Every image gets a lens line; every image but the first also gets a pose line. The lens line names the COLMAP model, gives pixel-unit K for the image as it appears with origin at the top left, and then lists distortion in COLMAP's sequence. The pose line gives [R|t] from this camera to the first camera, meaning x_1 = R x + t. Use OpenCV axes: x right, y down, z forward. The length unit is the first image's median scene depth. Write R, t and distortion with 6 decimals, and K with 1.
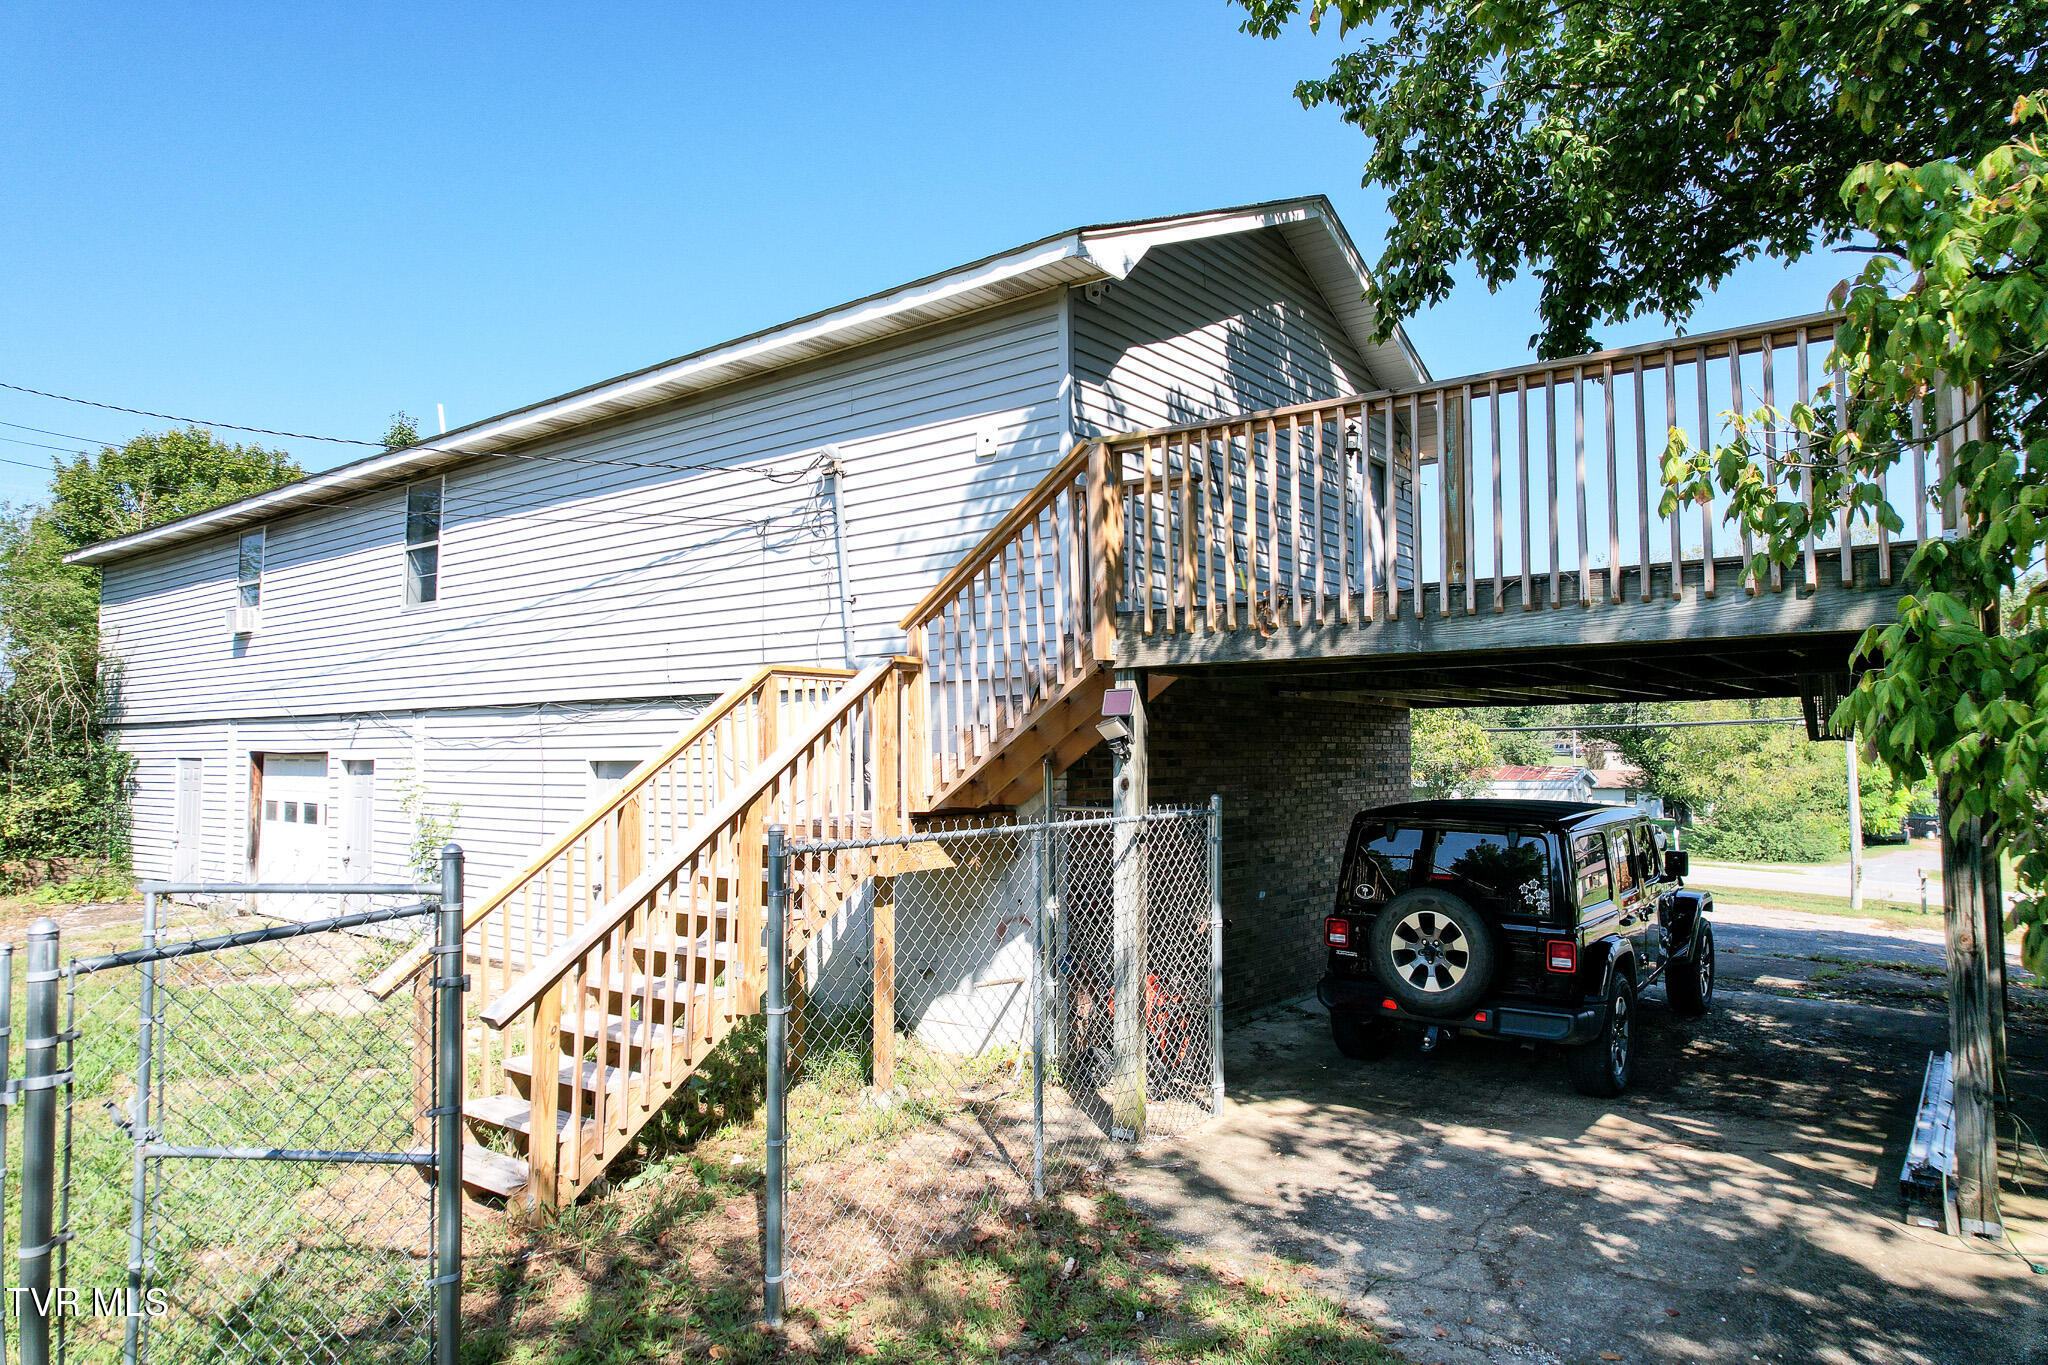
lens RADIAL K [[1305.7, 0, 1024.7], [0, 1305.7, 686.7], [0, 0, 1]] dist [-0.064192, 0.059298]
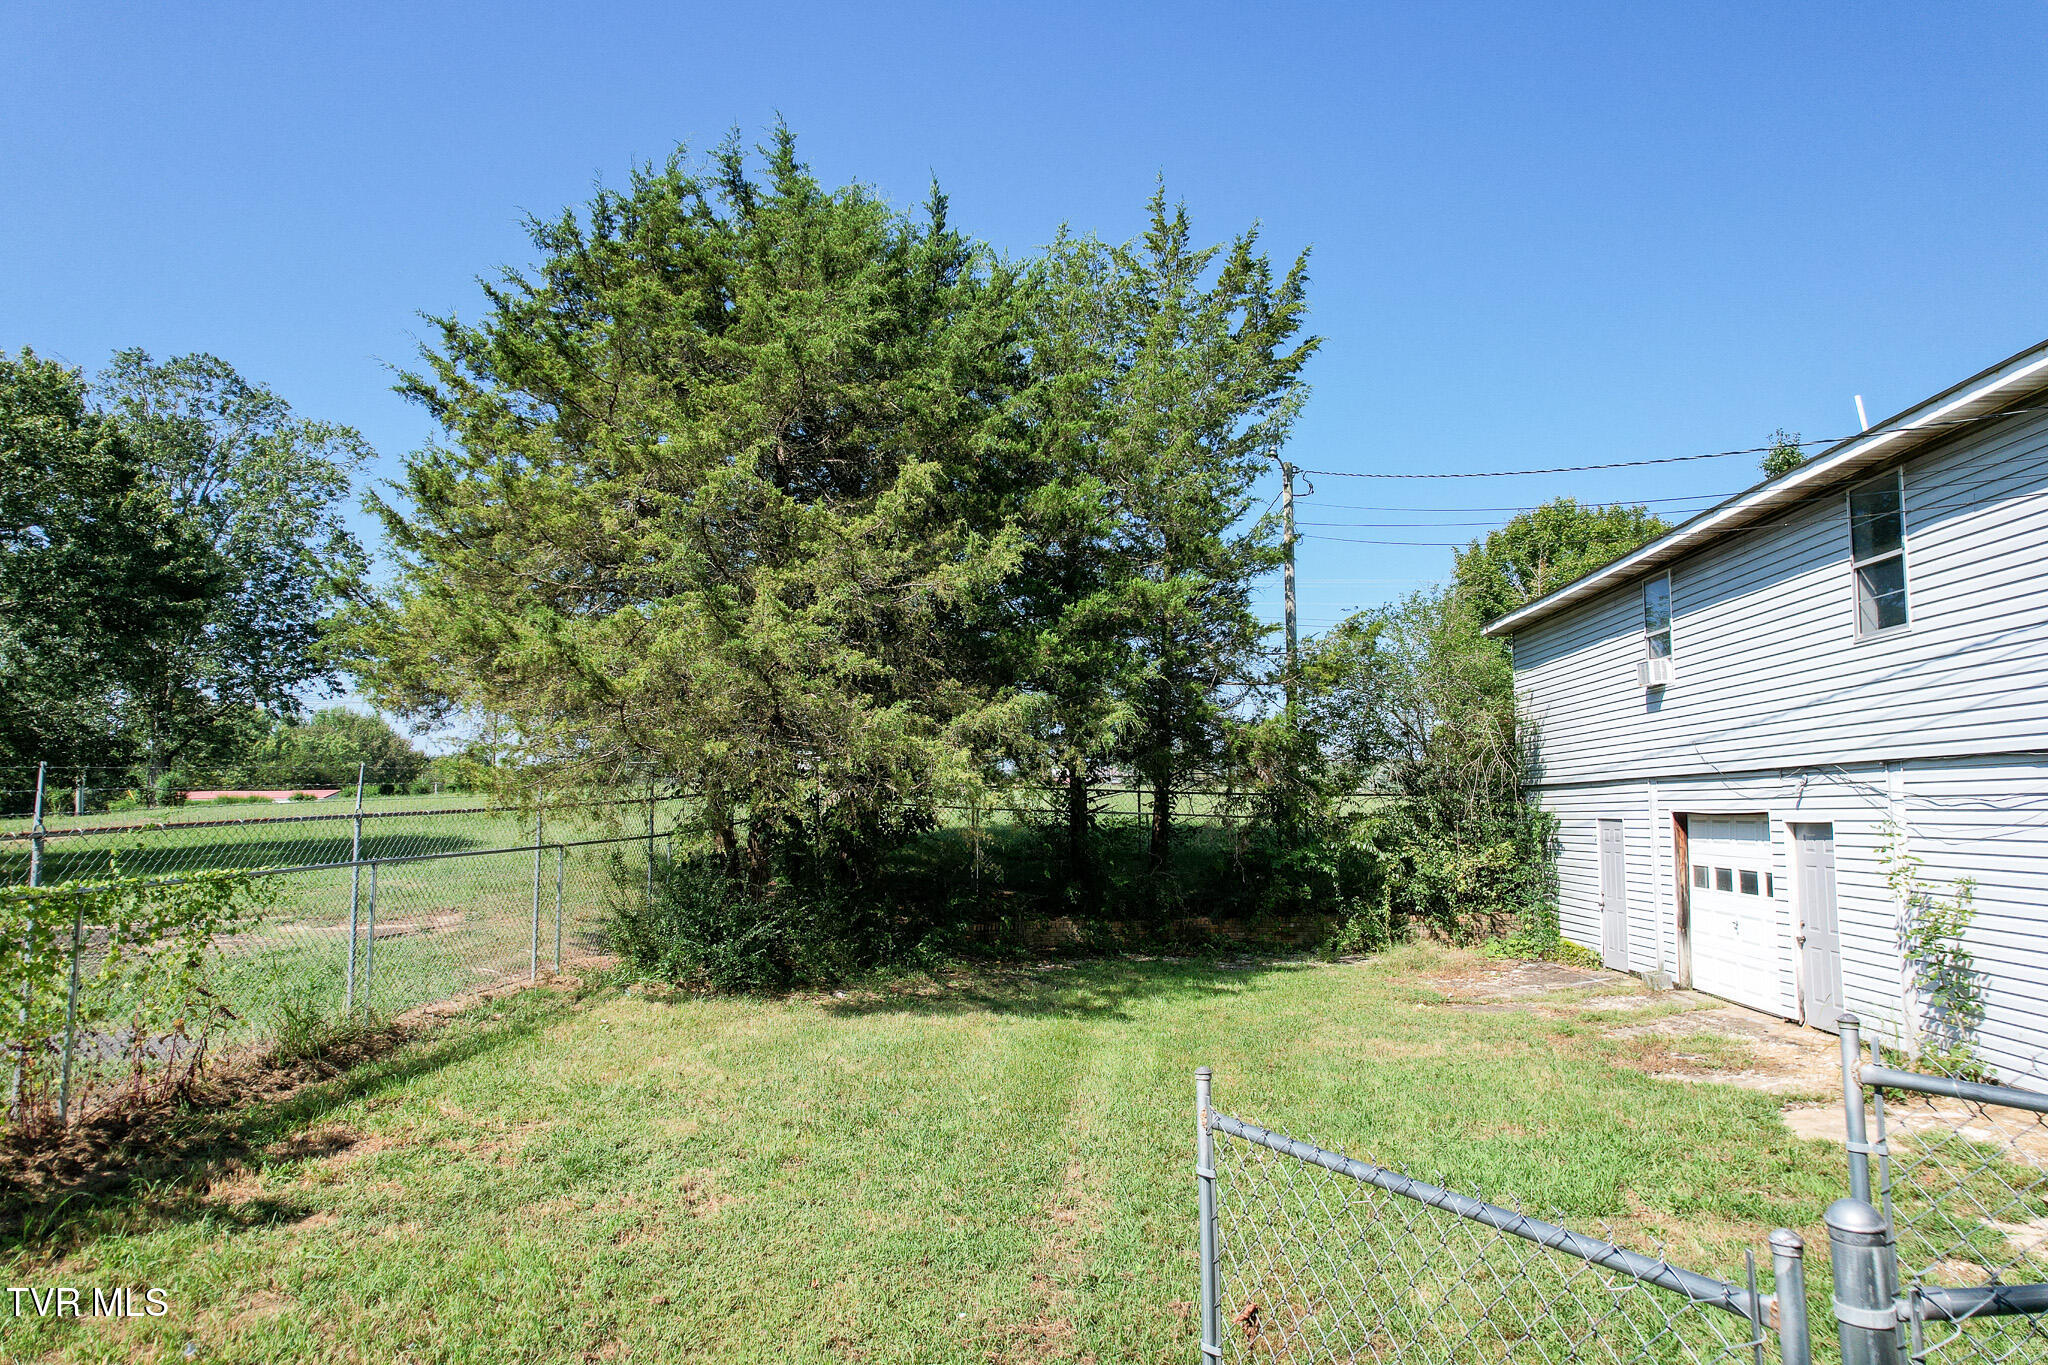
lens RADIAL K [[1305.7, 0, 1024.7], [0, 1305.7, 686.7], [0, 0, 1]] dist [-0.064192, 0.059298]
pose [[0.568592, -0.081069, -0.818616, -0.097925], [0.048003, 0.996706, -0.065364, -0.001633], [0.821218, -0.002130, 0.570610, 0.081592]]
